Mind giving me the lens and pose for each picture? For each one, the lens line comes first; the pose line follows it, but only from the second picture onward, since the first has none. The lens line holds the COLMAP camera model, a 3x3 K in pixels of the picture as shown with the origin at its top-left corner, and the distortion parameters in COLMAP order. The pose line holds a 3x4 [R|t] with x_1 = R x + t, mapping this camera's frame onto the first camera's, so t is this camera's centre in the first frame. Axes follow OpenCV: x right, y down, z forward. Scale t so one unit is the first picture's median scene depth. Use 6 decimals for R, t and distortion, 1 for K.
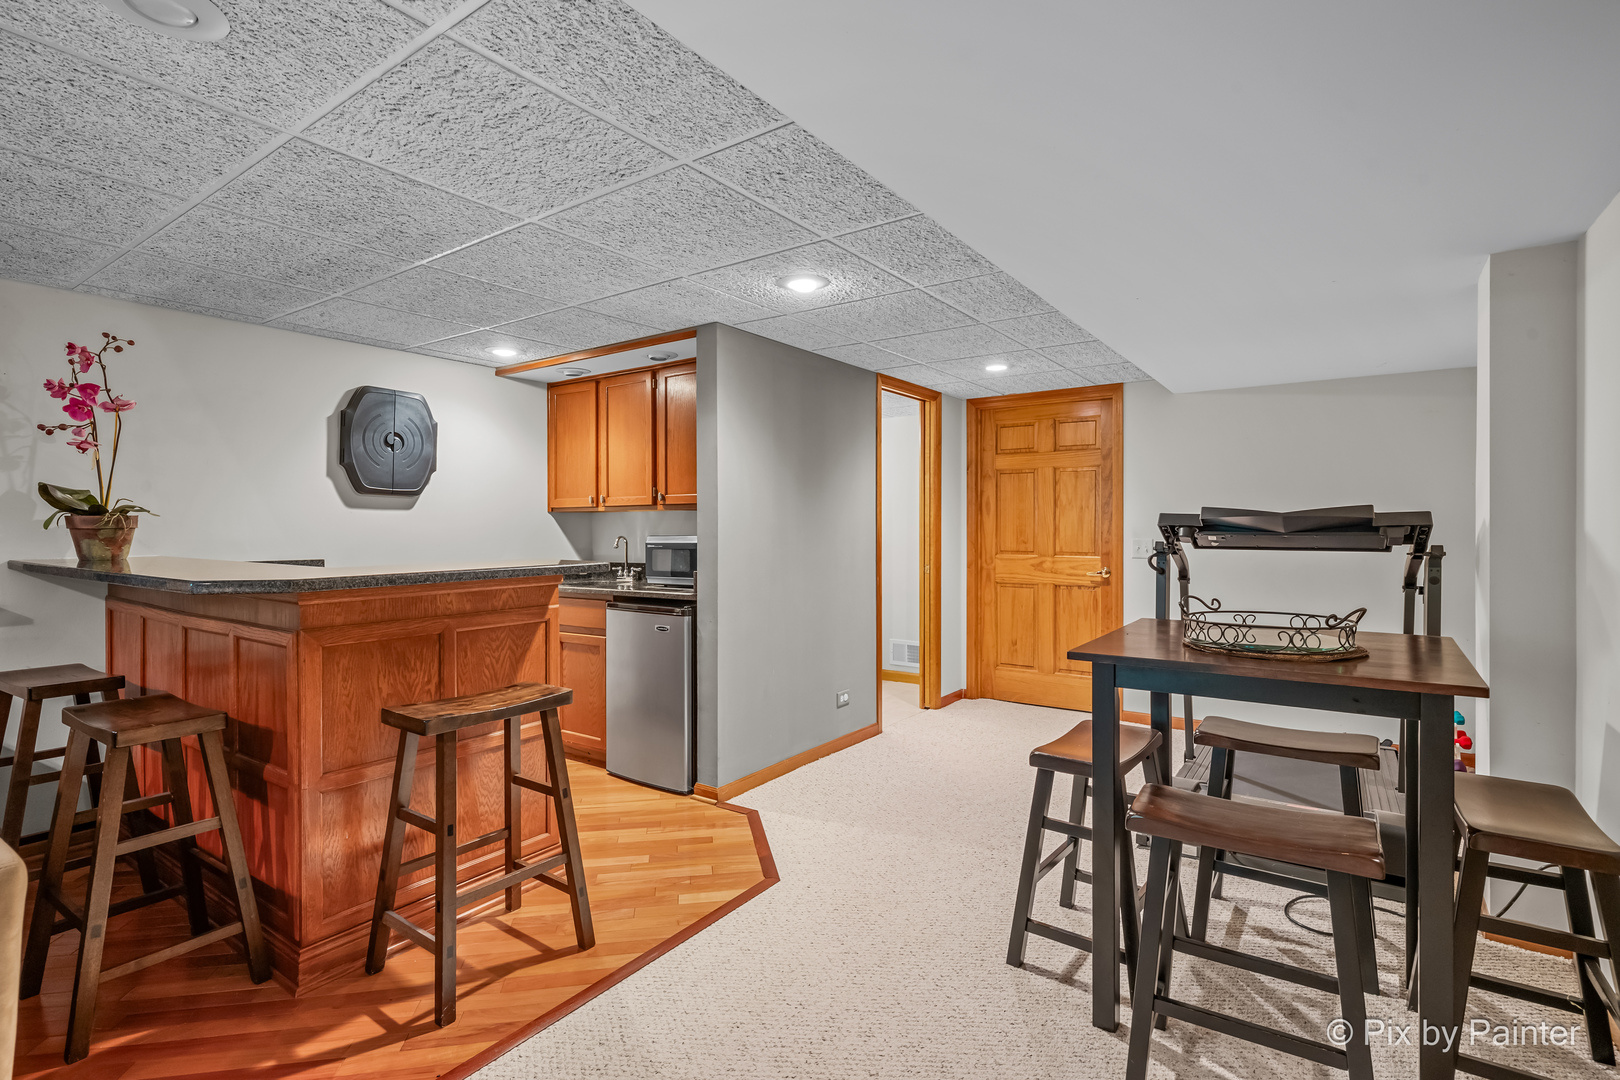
lens RADIAL K [[775.5, 0, 810.6], [0, 775.5, 533.1], [0, 0, 1]] dist [0.001243, 0.000297]
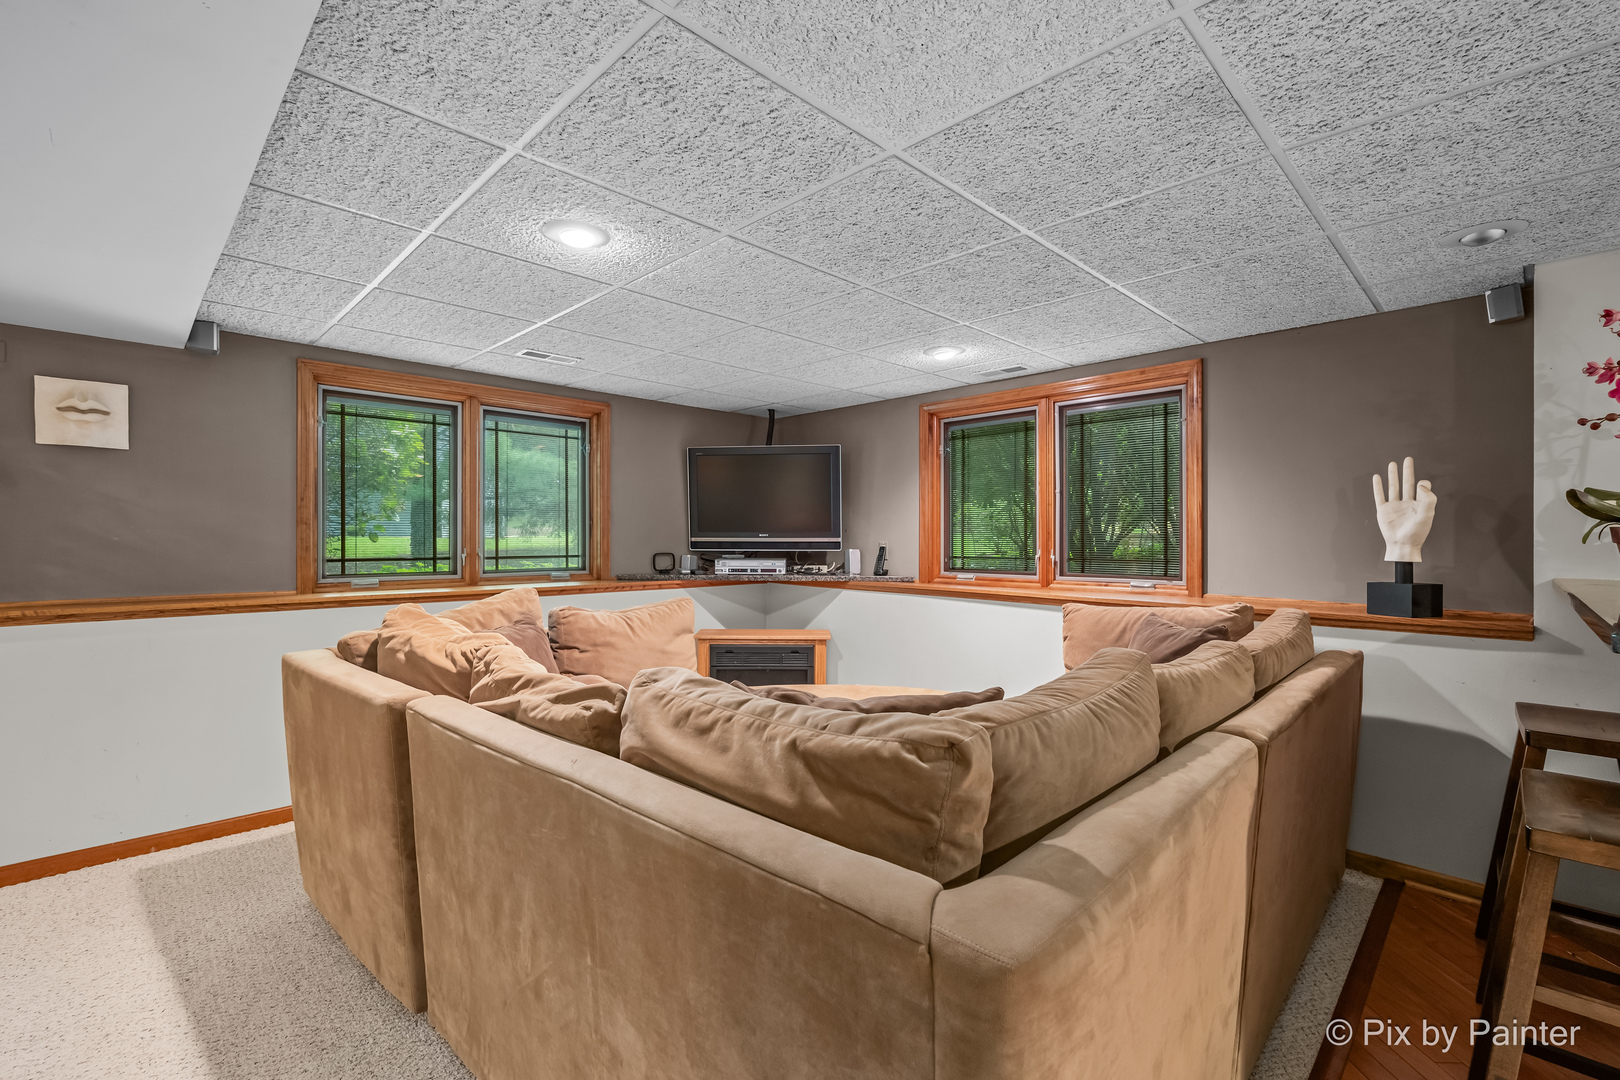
lens RADIAL K [[712.4, 0, 812.9], [0, 712.4, 537.6], [0, 0, 1]] dist [0.002090, -0.000023]
pose [[-0.172841, -0.001367, -0.984949, -0.088045], [-0.010936, 0.999940, 0.000531, -0.002852], [0.984889, 0.010863, -0.172846, 0.314336]]
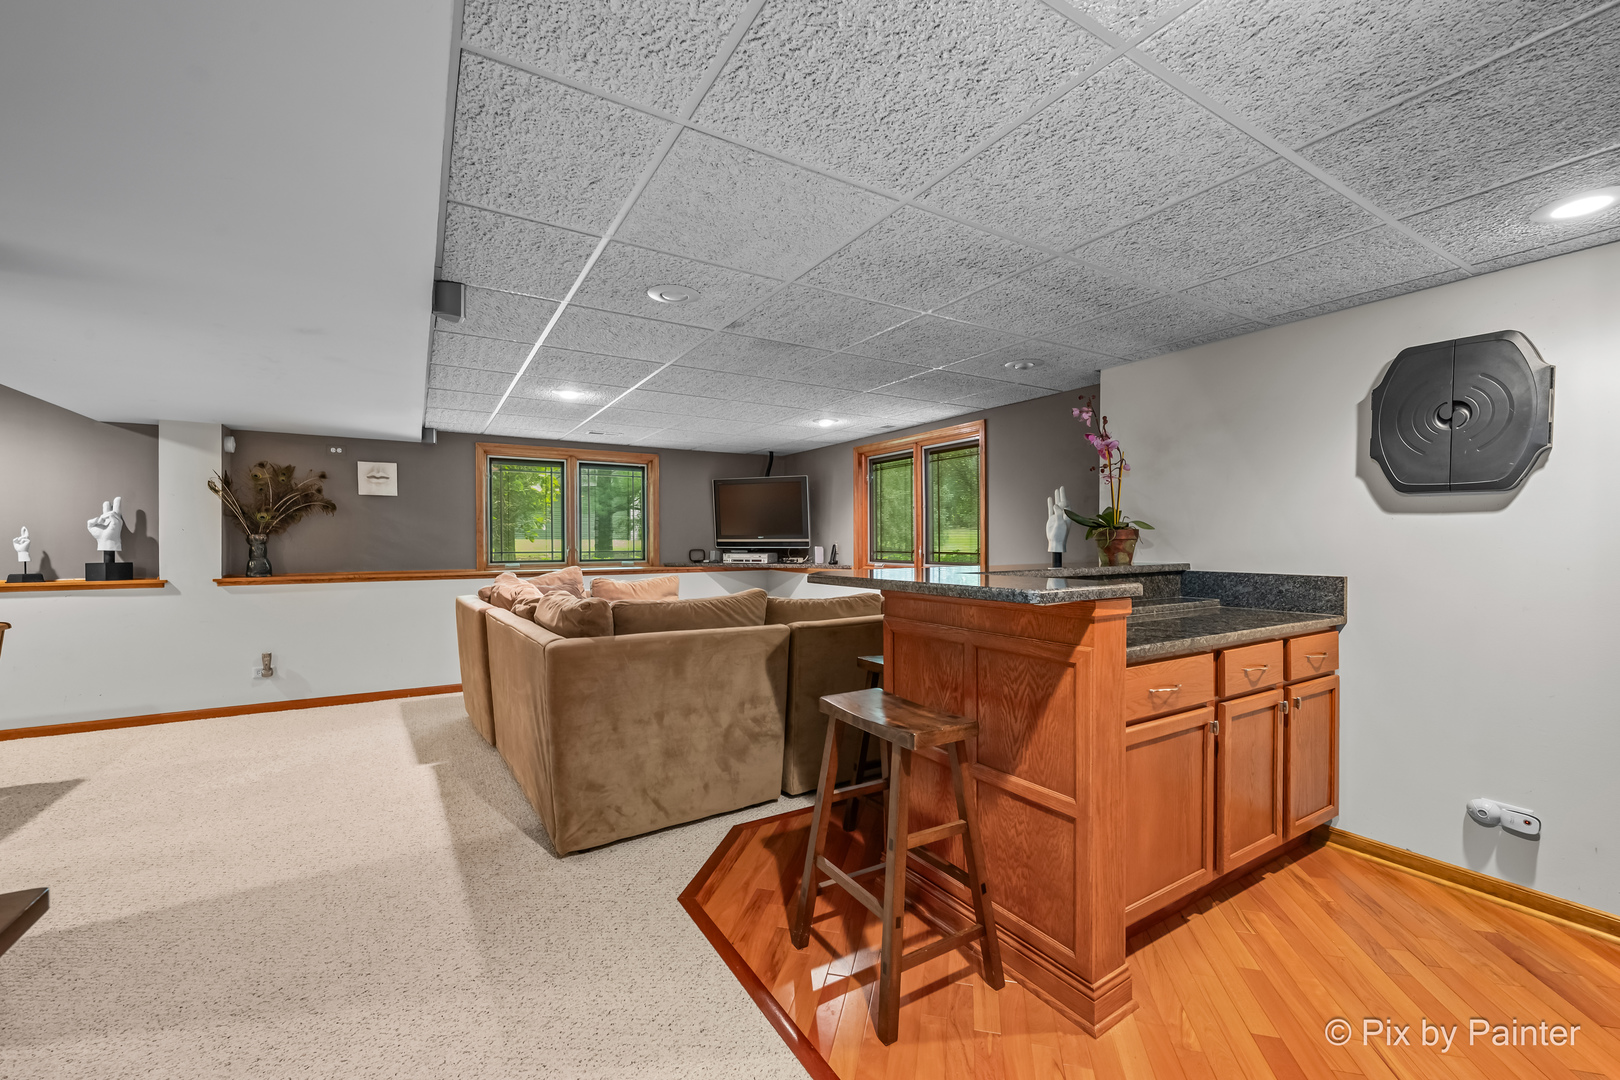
lens RADIAL K [[653.2, 0, 812.8], [0, 653.2, 547.3], [0, 0, 1]] dist [0.001350, 0.000078]
pose [[-0.395555, 0.011303, -0.918373, 0.321252], [-0.006113, 0.999870, 0.014939, -0.006599], [0.918422, 0.011524, -0.395434, 1.004255]]
